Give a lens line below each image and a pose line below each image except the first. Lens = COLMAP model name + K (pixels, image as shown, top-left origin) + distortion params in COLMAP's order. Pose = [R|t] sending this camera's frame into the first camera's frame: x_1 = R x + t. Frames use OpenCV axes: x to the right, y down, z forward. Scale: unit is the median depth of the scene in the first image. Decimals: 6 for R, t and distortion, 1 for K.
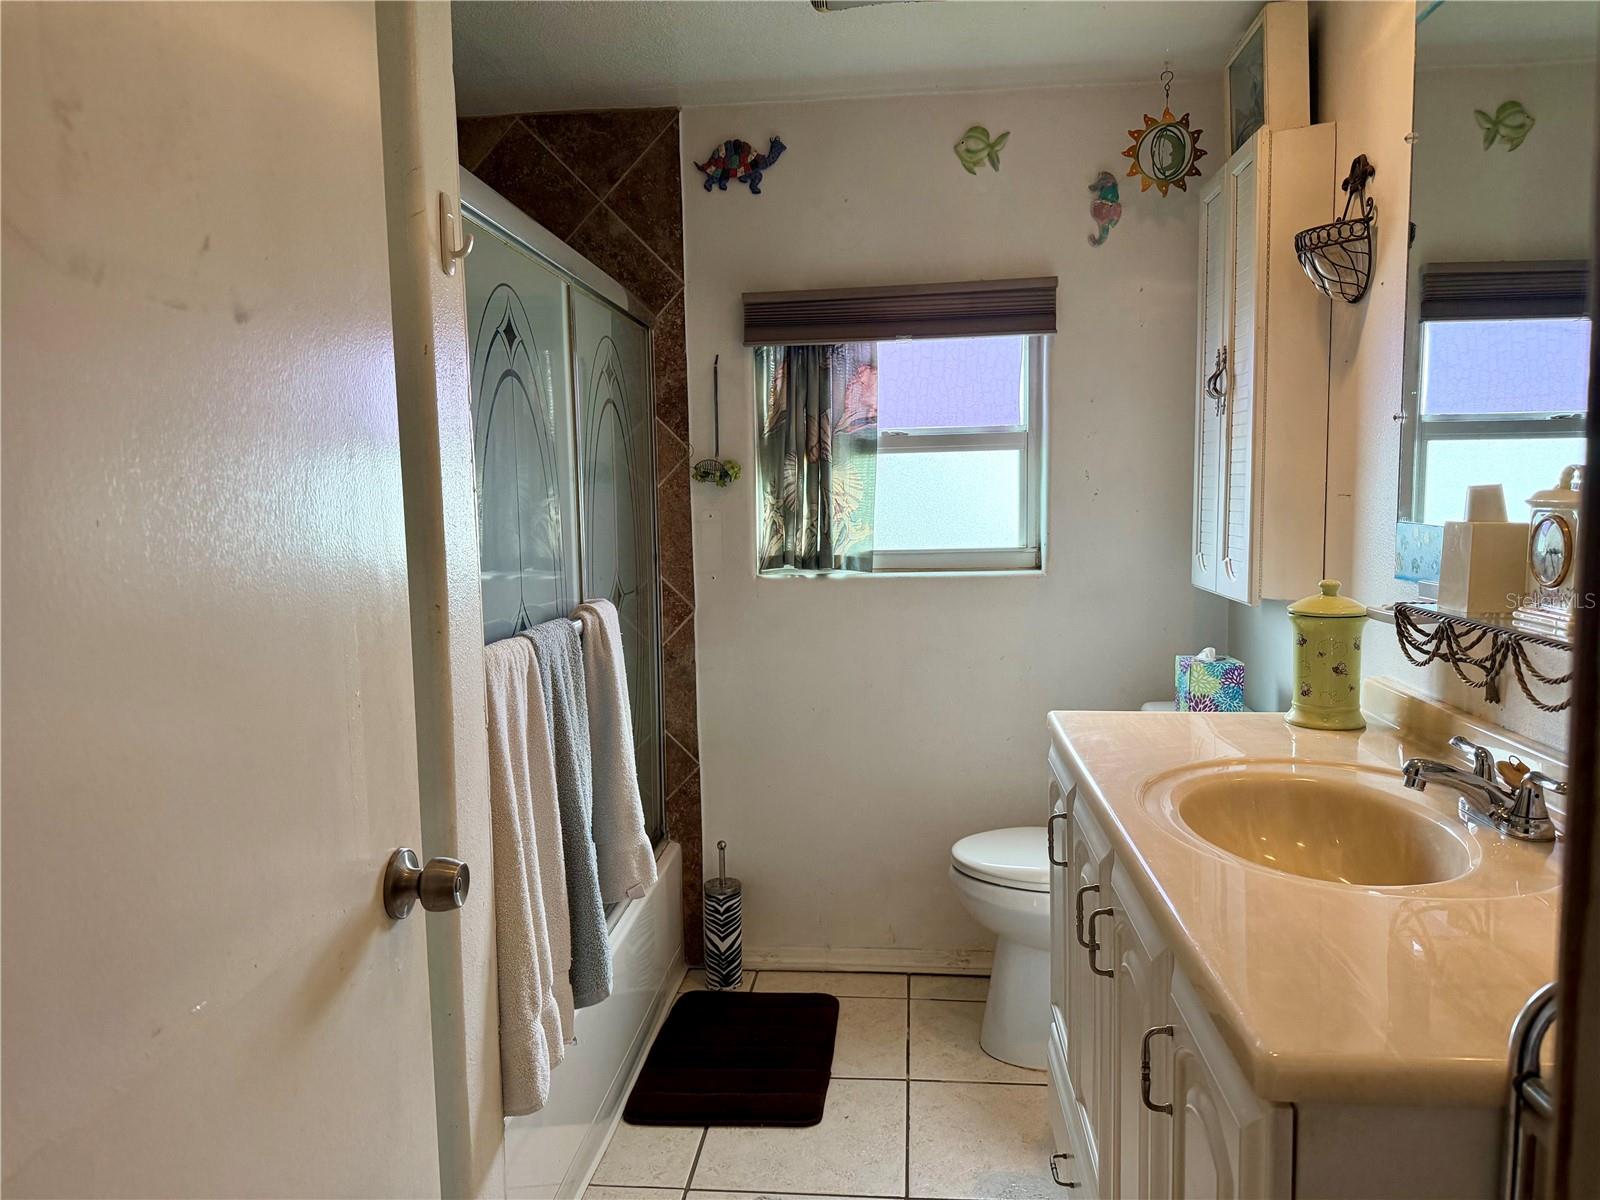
lens RADIAL K [[1123.4, 0, 801.4], [0, 1123.4, 605.3], [0, 0, 1]] dist [0.103631, -0.150473]
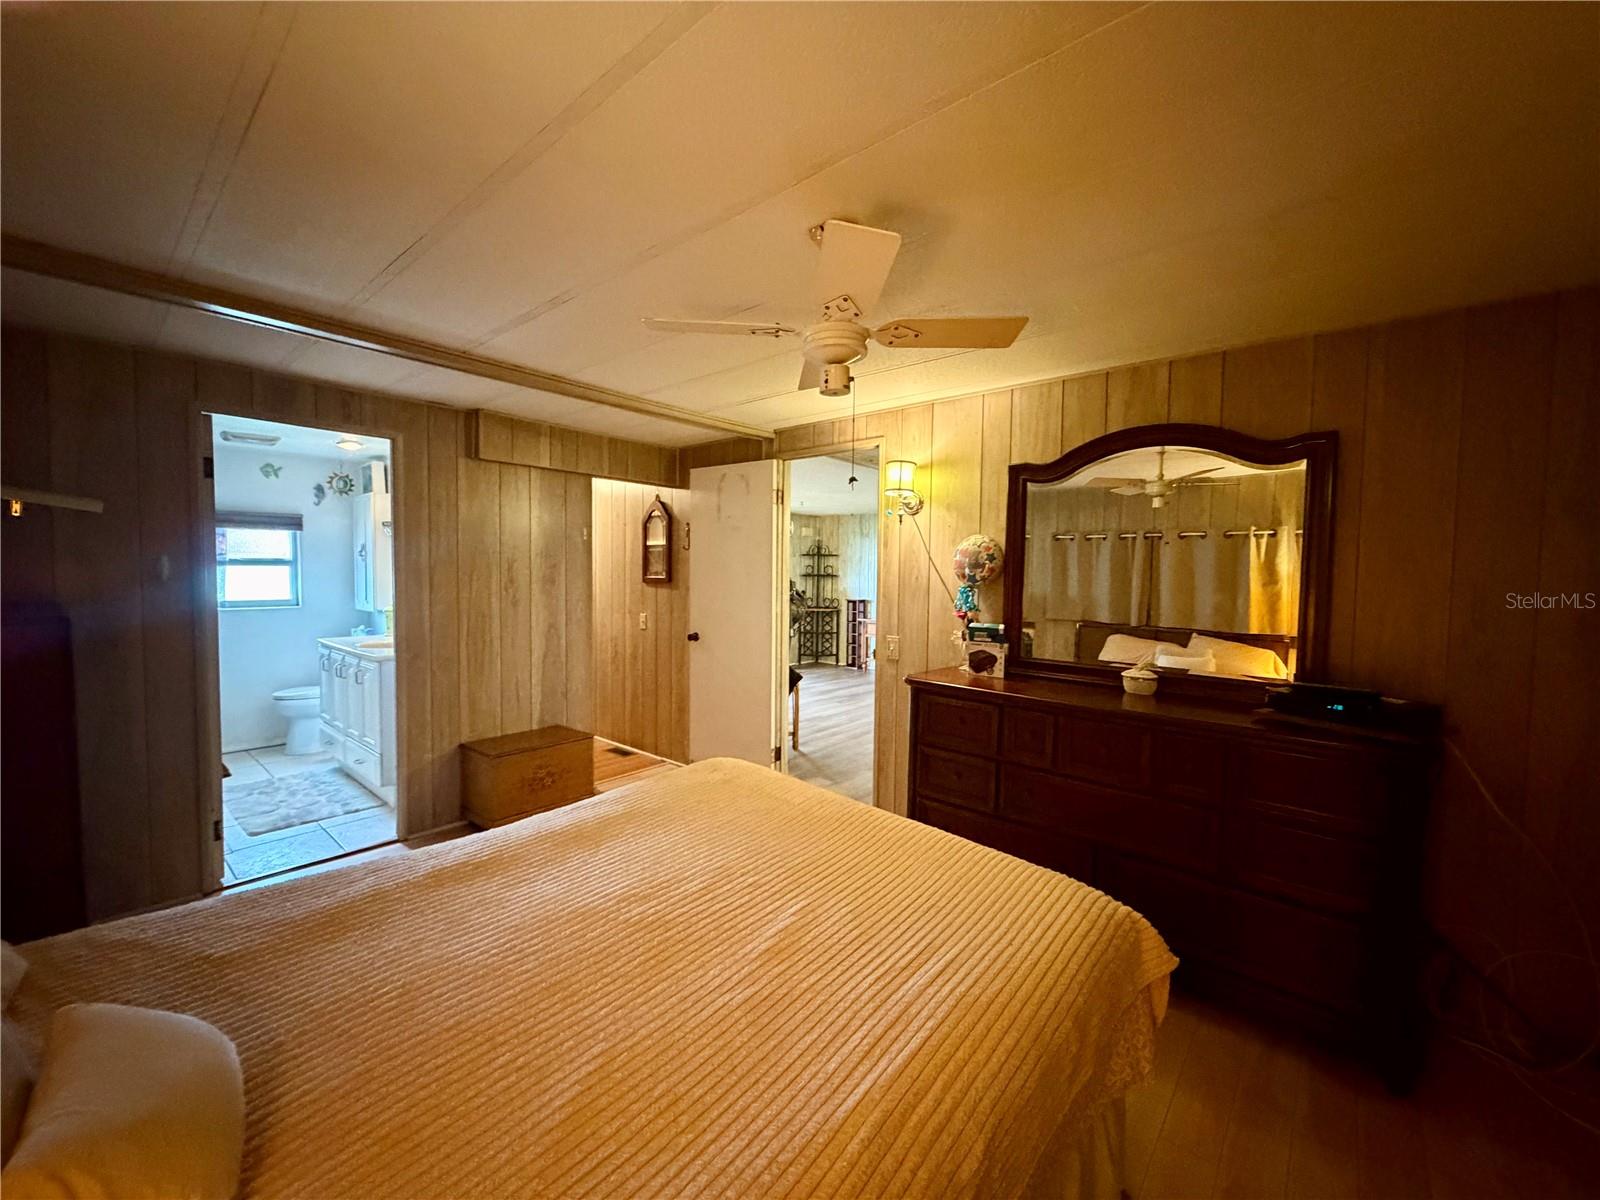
lens RADIAL K [[635.5, 0, 796.2], [0, 635.5, 597.9], [0, 0, 1]] dist [0.002058, -0.000637]
pose [[0.575528, -0.015856, 0.817629, -0.445765], [0.059509, 0.997973, -0.022535, 0.070632], [-0.815614, 0.061626, 0.575305, -1.154638]]
